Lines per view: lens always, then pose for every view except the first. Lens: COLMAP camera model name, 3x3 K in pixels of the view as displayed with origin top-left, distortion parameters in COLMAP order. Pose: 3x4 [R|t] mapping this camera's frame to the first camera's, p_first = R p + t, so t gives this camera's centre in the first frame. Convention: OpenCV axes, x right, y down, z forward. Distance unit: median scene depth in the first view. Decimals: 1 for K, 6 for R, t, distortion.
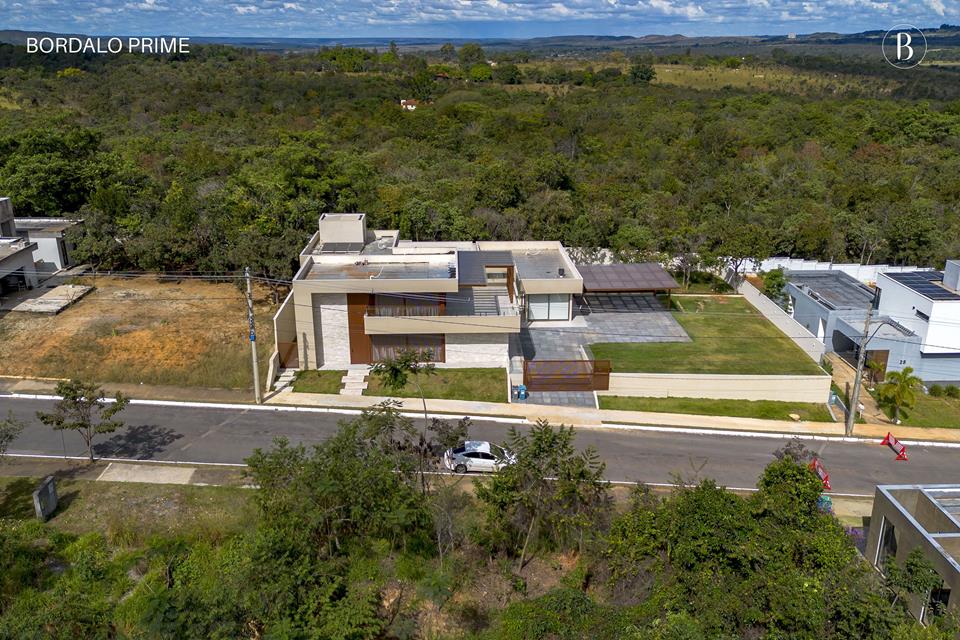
lens RADIAL K [[807.2, 0, 480.0], [0, 807.2, 320.0], [0, 0, 1]] dist [0.014832, -0.000021]
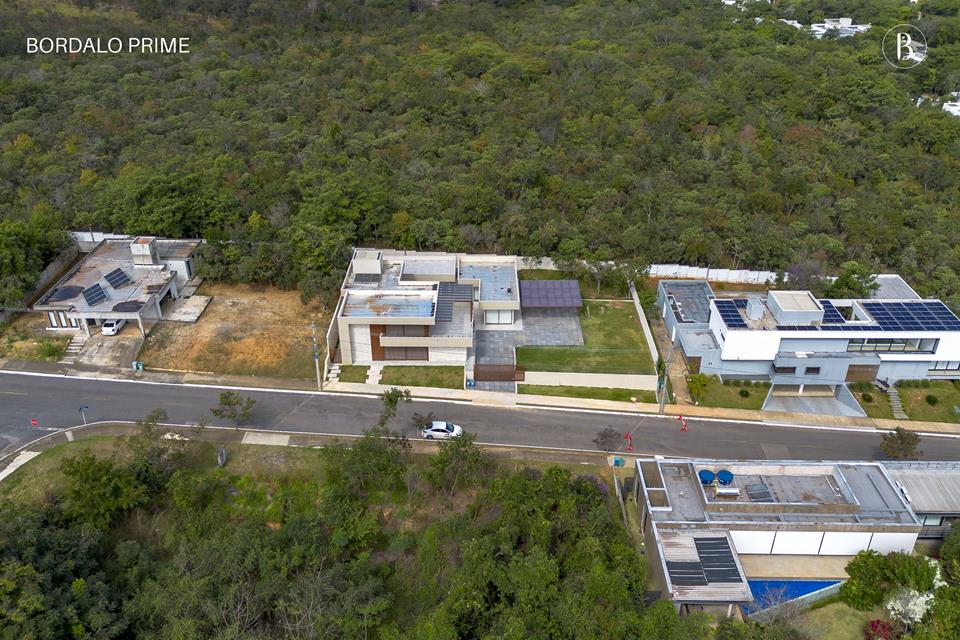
lens RADIAL K [[807.2, 0, 480.0], [0, 807.2, 320.0], [0, 0, 1]] dist [0.014832, -0.000021]
pose [[0.998772, 0.018752, -0.045850, 0.141457], [-0.009784, 0.982021, 0.188518, -0.355137], [0.048561, -0.187838, 0.980999, -0.632344]]
